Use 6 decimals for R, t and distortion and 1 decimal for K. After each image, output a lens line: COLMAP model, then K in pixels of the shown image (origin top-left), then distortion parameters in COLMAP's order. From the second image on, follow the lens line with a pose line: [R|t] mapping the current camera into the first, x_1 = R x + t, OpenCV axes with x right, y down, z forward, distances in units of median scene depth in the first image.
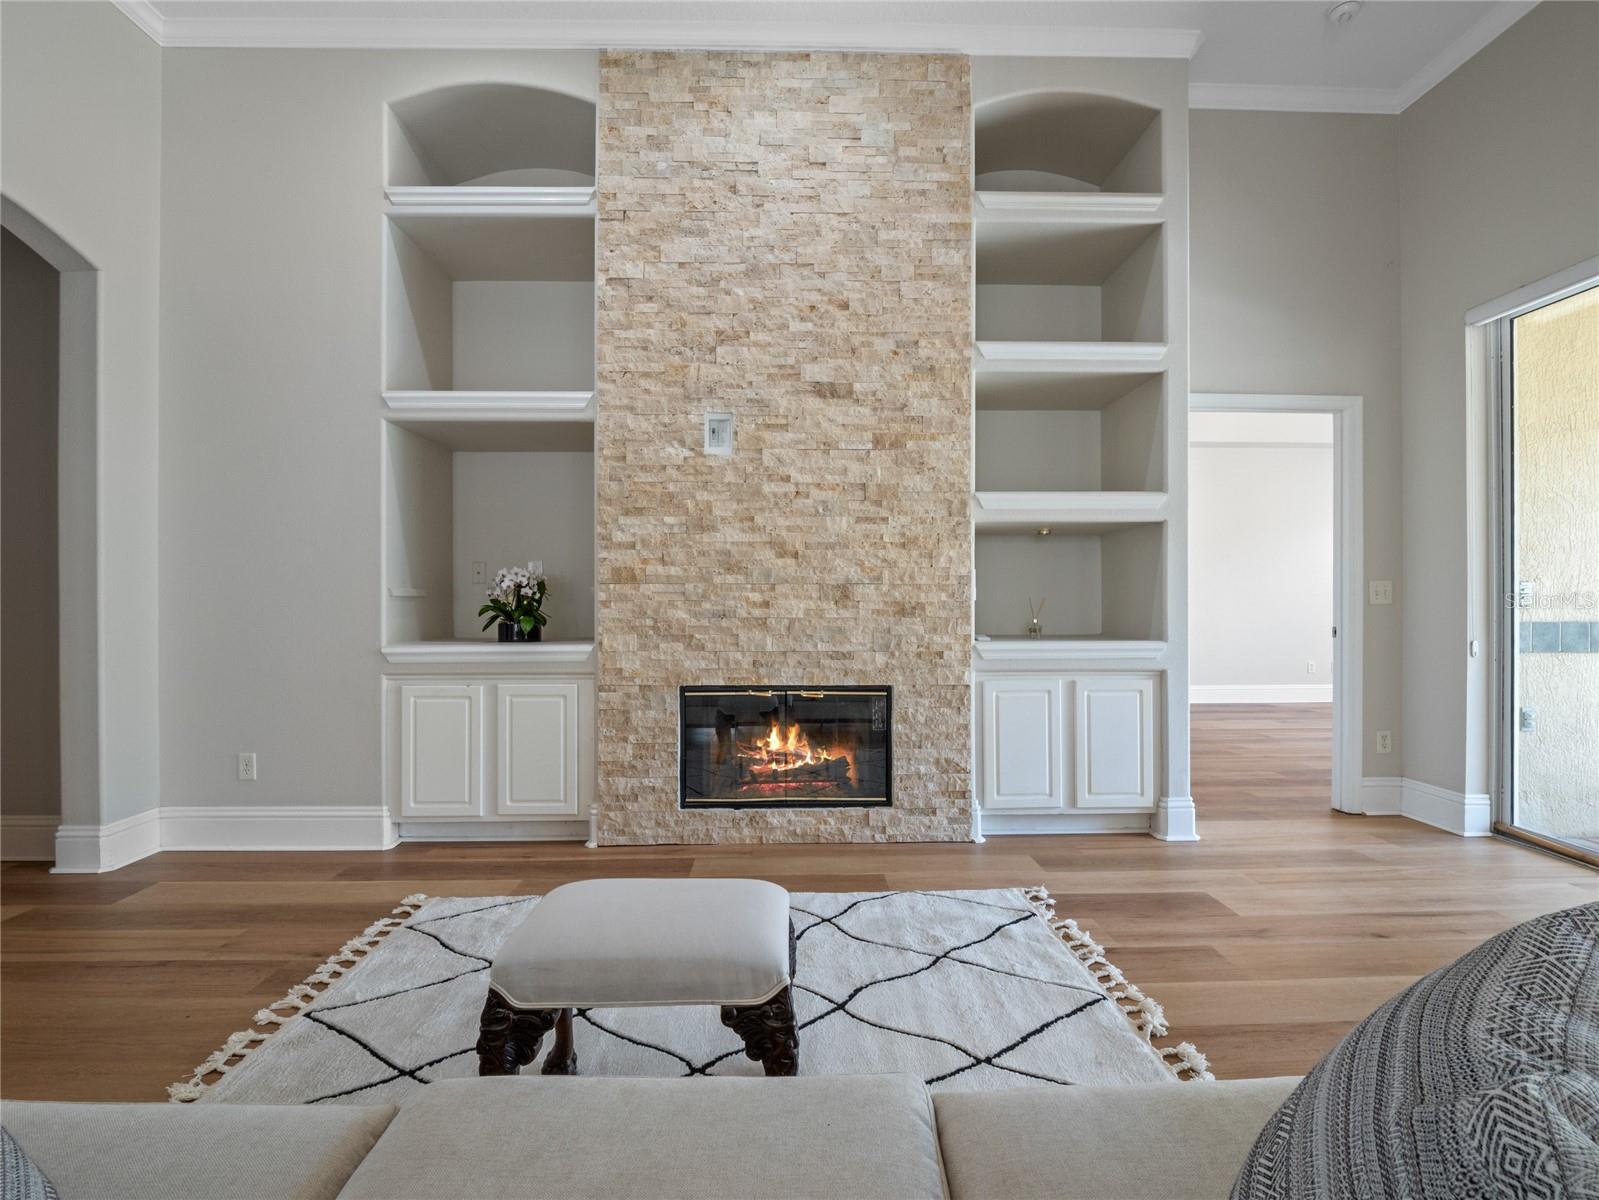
lens RADIAL K [[763.2, 0, 802.4], [0, 763.2, 605.9], [0, 0, 1]] dist [-0.016134, -0.001156]
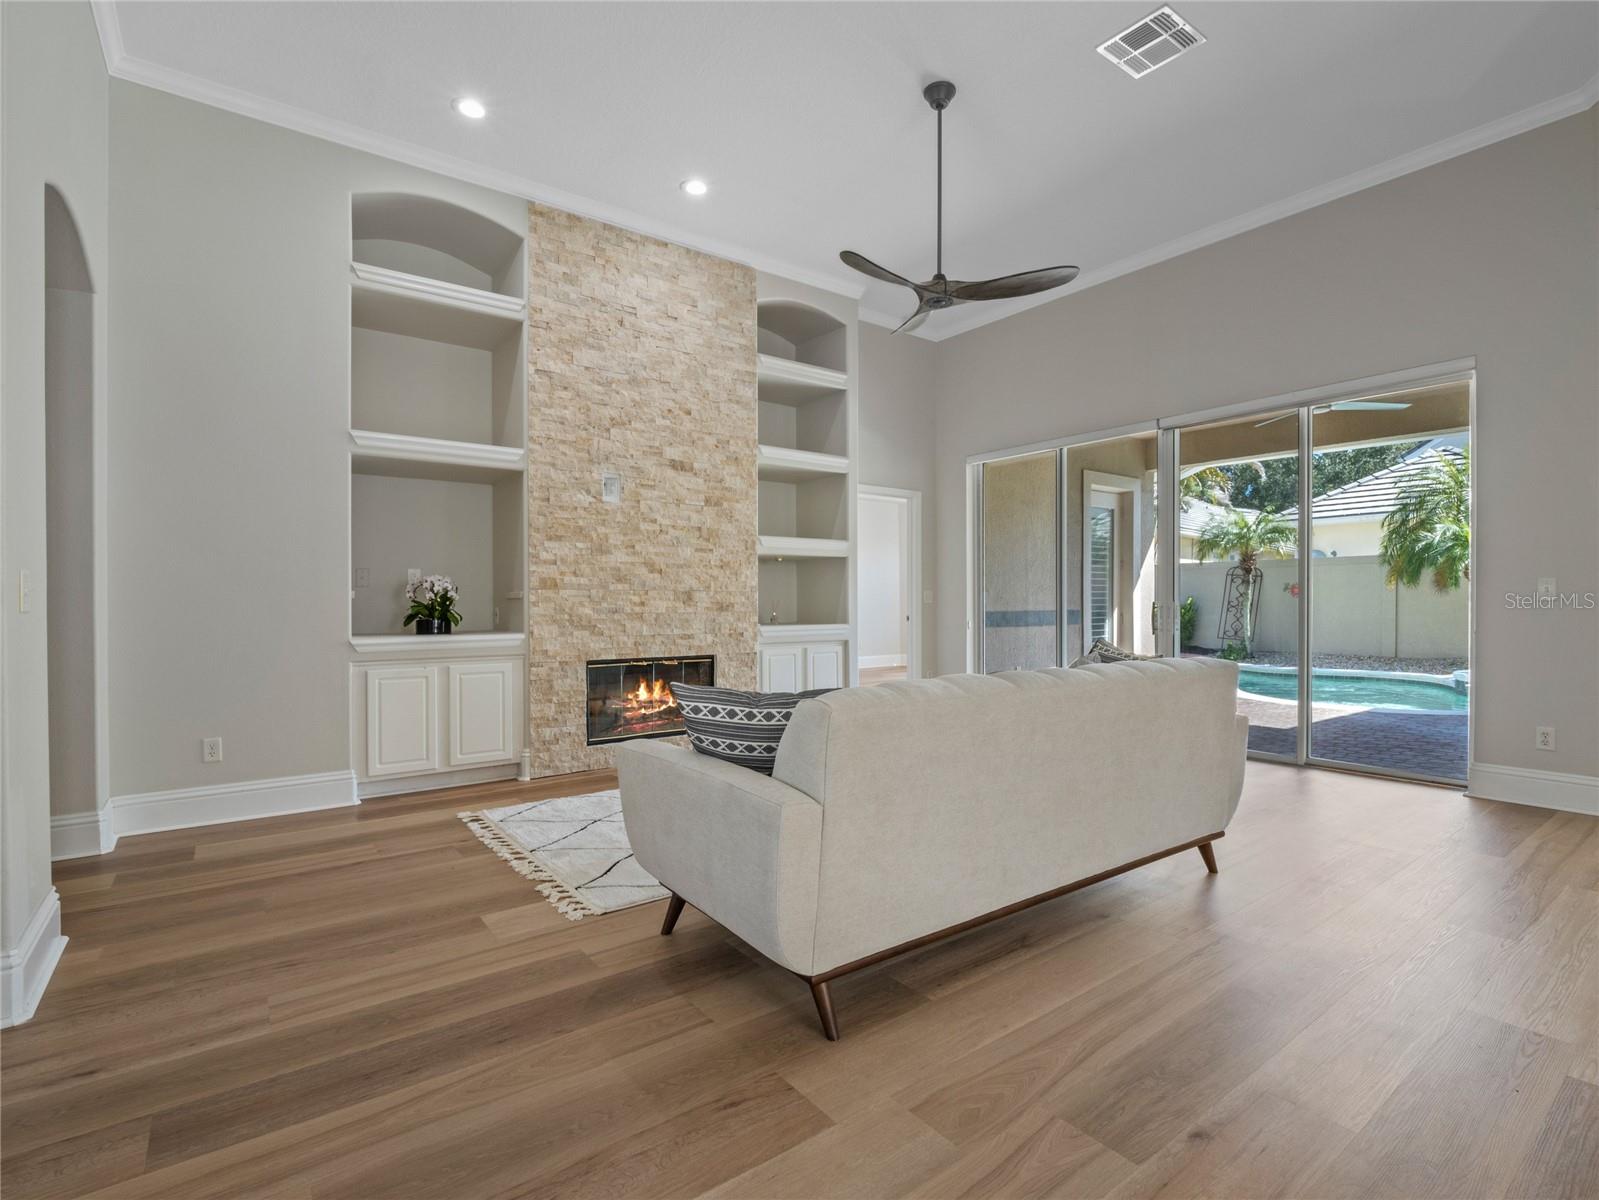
lens RADIAL K [[773.0, 0, 803.8], [0, 773.0, 606.4], [0, 0, 1]] dist [-0.016879, -0.000310]
pose [[0.813079, -0.004211, 0.582139, -0.675696], [0.004418, 0.999990, 0.001063, 0.002732], [-0.582137, 0.001708, 0.813089, -0.424431]]
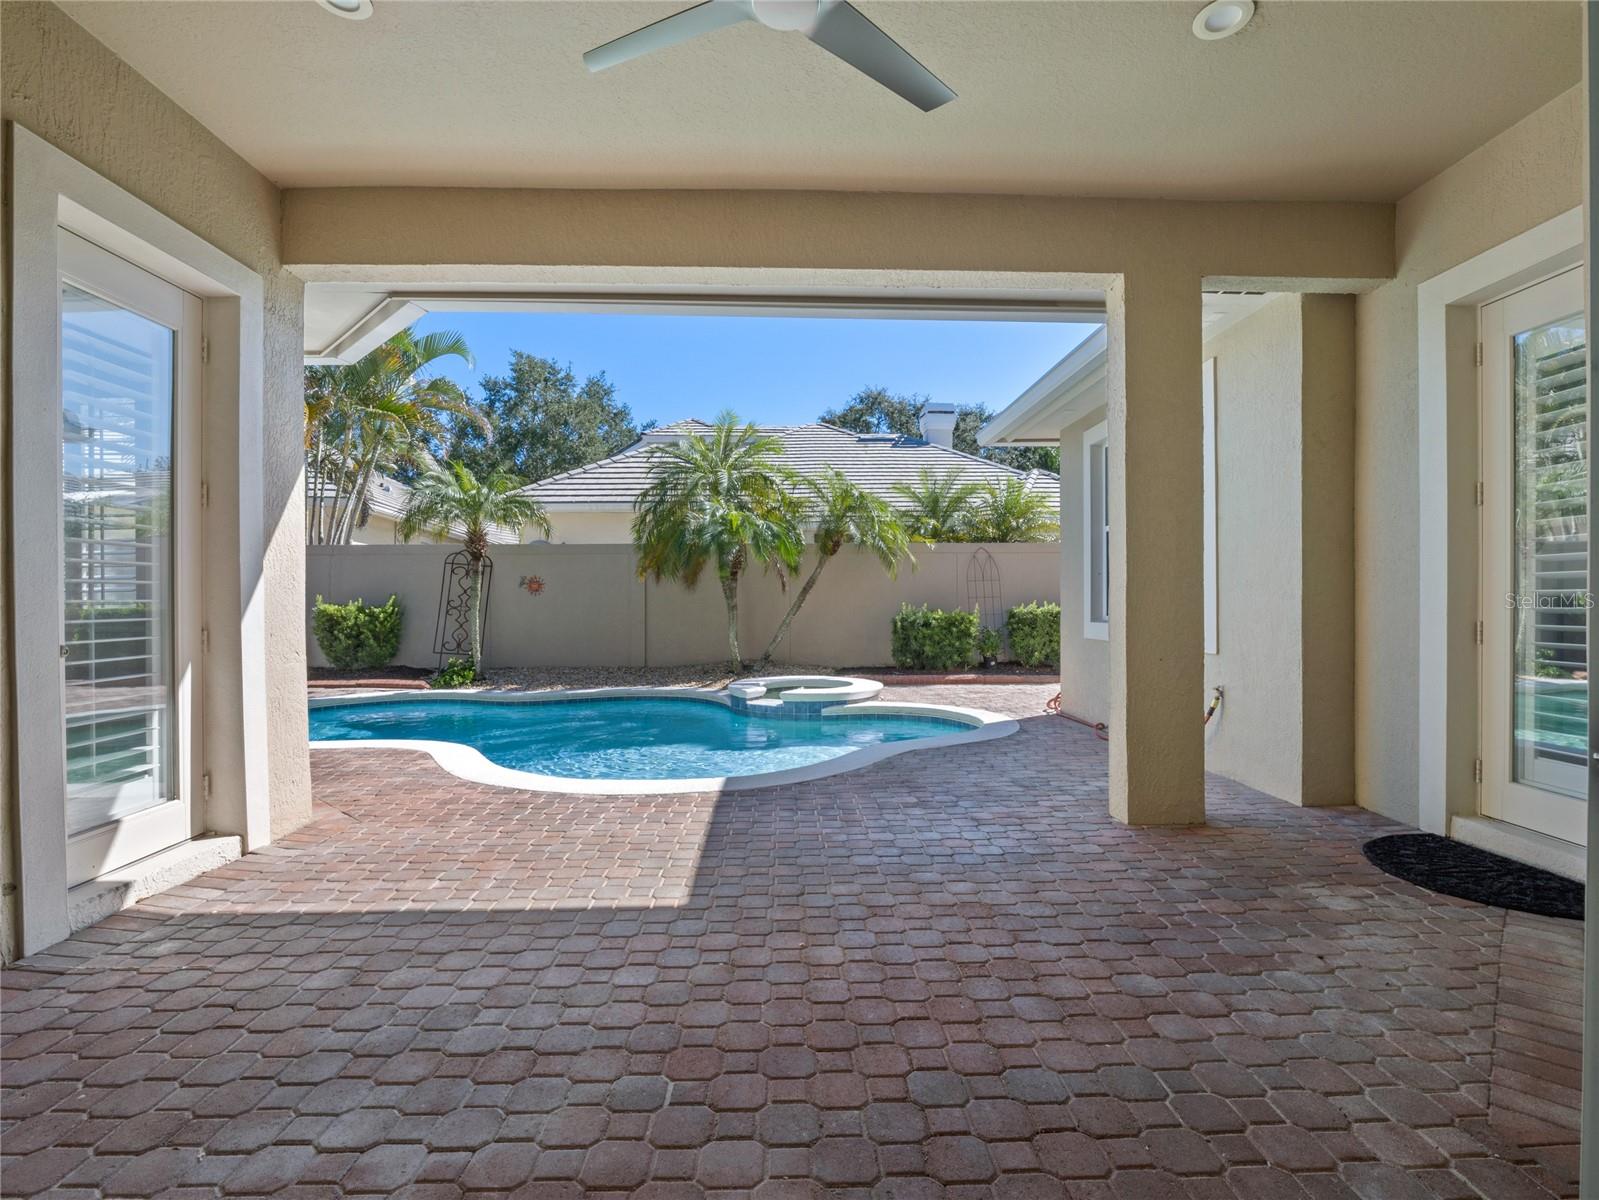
lens RADIAL K [[773.0, 0, 803.8], [0, 773.0, 606.4], [0, 0, 1]] dist [-0.016879, -0.000310]
pose [[-0.005494, -0.004987, 0.999972, 0.860019], [0.010500, 0.999932, 0.005044, 0.014312], [-0.999930, 0.010527, -0.005442, 0.383525]]
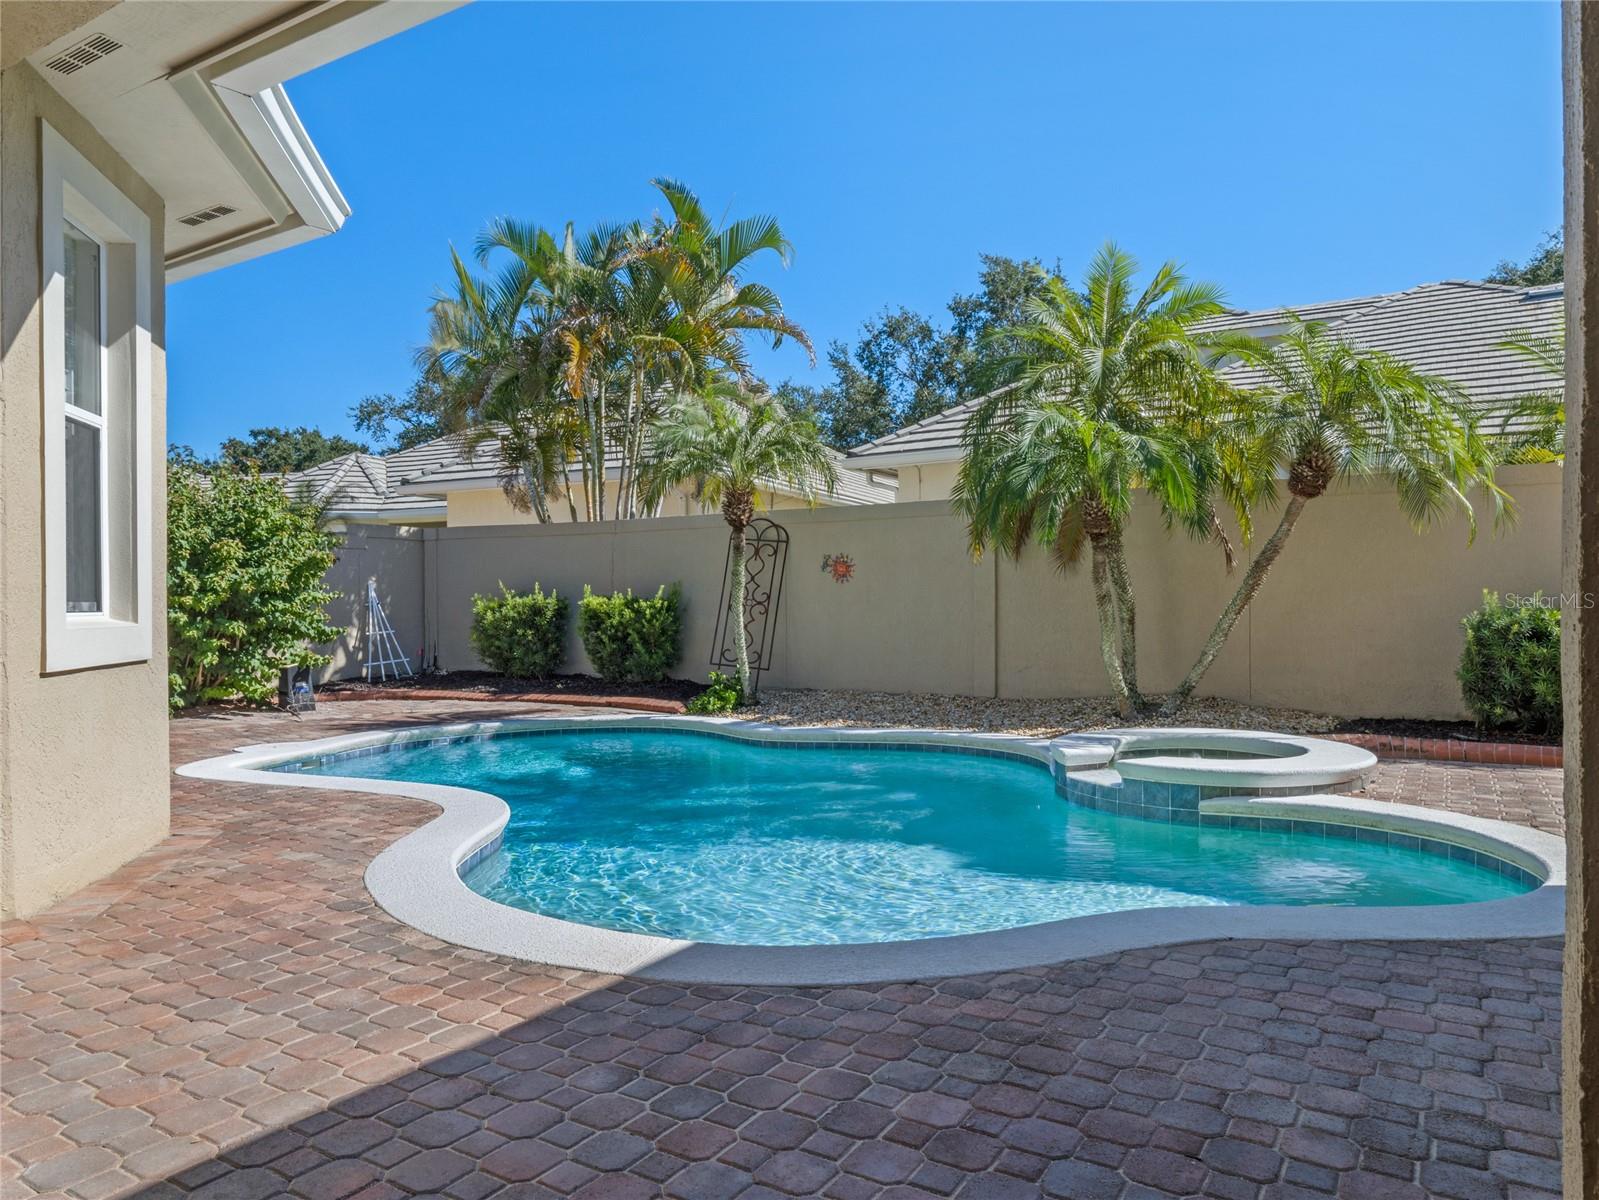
lens RADIAL K [[1066.8, 0, 805.2], [0, 1066.8, 606.9], [0, 0, 1]] dist [-0.004310, -0.003003]
pose [[0.545315, -0.003312, 0.838225, 1.602130], [0.009239, 0.999955, -0.002060, 0.048131], [-0.838180, 0.008868, 0.545321, -0.093292]]
